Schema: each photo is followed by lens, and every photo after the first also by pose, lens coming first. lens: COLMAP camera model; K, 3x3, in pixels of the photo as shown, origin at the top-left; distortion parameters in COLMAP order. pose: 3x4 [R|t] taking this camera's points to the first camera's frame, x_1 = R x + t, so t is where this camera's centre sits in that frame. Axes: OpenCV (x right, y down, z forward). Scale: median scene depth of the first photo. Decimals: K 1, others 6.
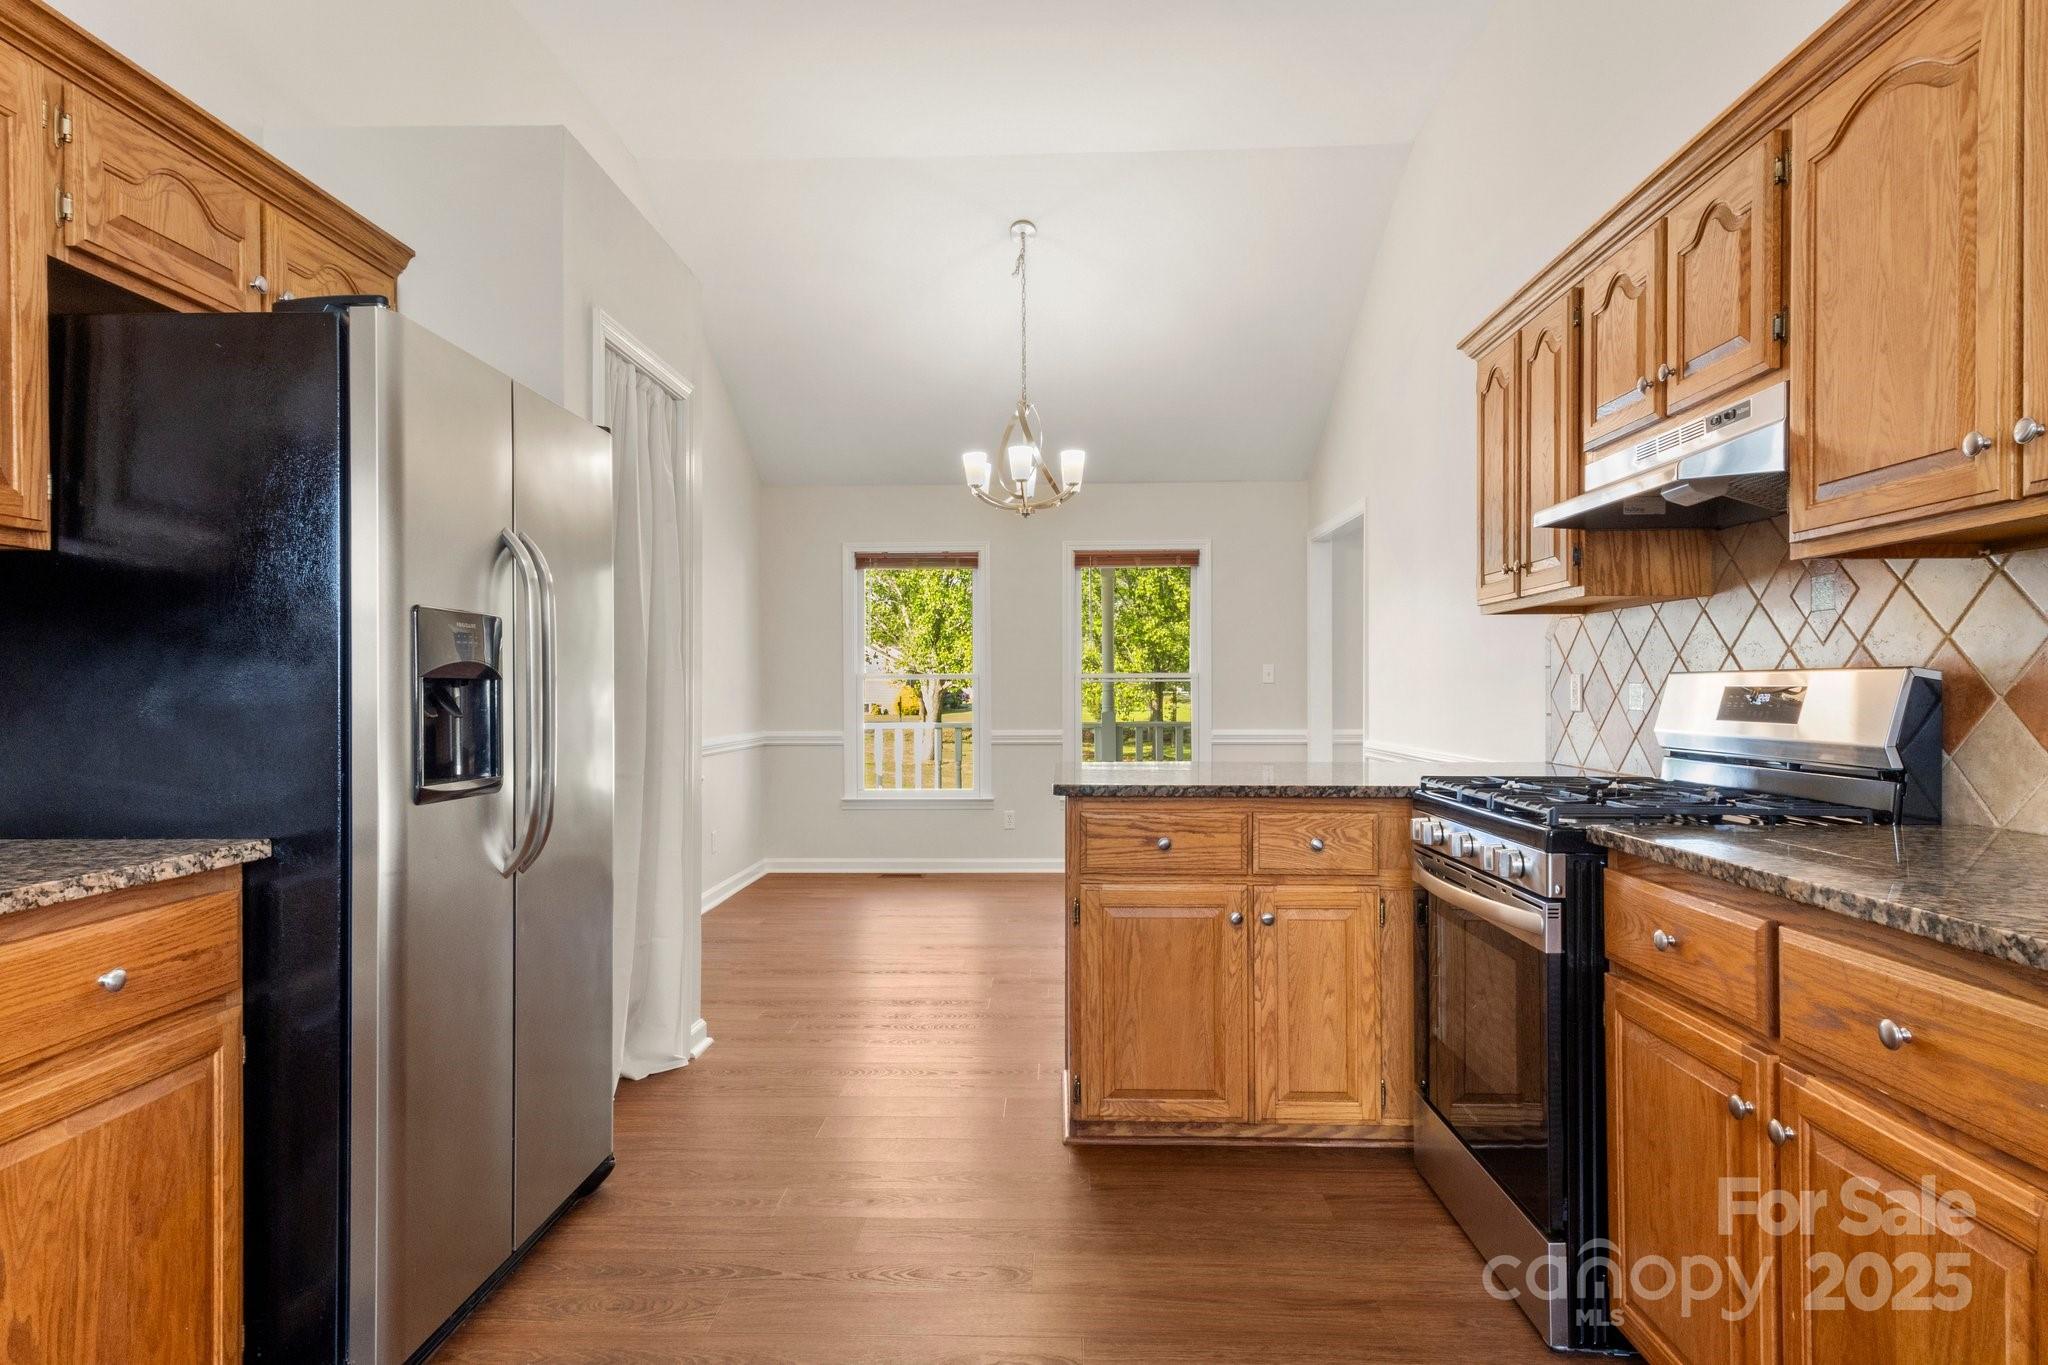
lens RADIAL K [[1170.4, 0, 1035.7], [0, 1170.4, 691.9], [0, 0, 1]] dist [0.017813, -0.003285]
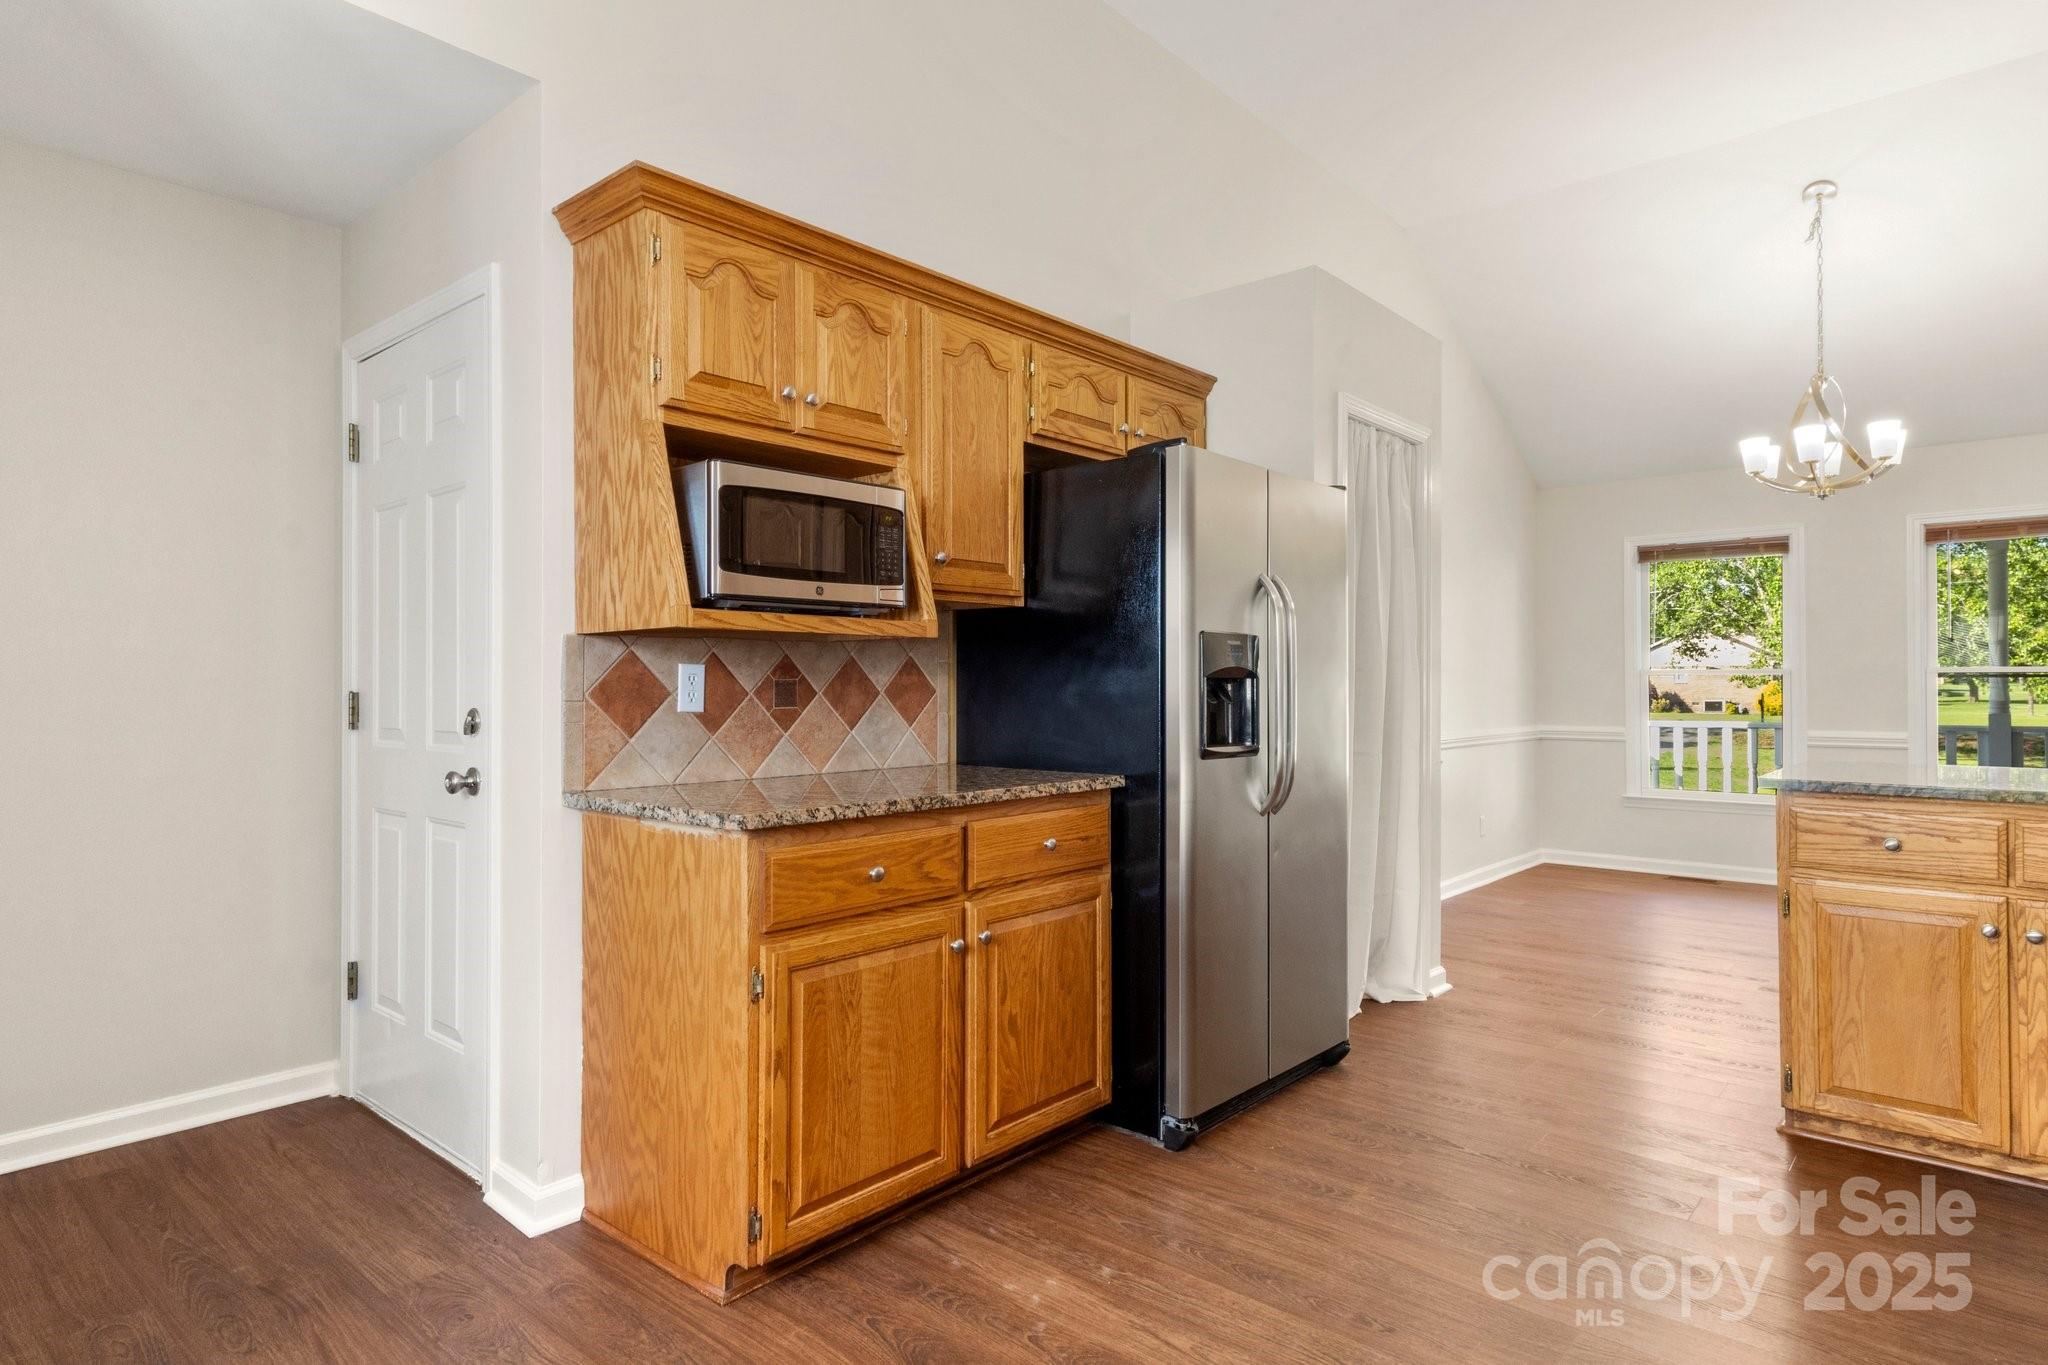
lens RADIAL K [[1170.4, 0, 1053.1], [0, 1170.4, 674.4], [0, 0, 1]] dist [0.017813, -0.003285]
pose [[0.789414, -0.003318, -0.613852, 0.165620], [-0.003294, 0.999948, -0.009642, -0.000308], [0.613853, 0.009633, 0.789362, -0.212128]]
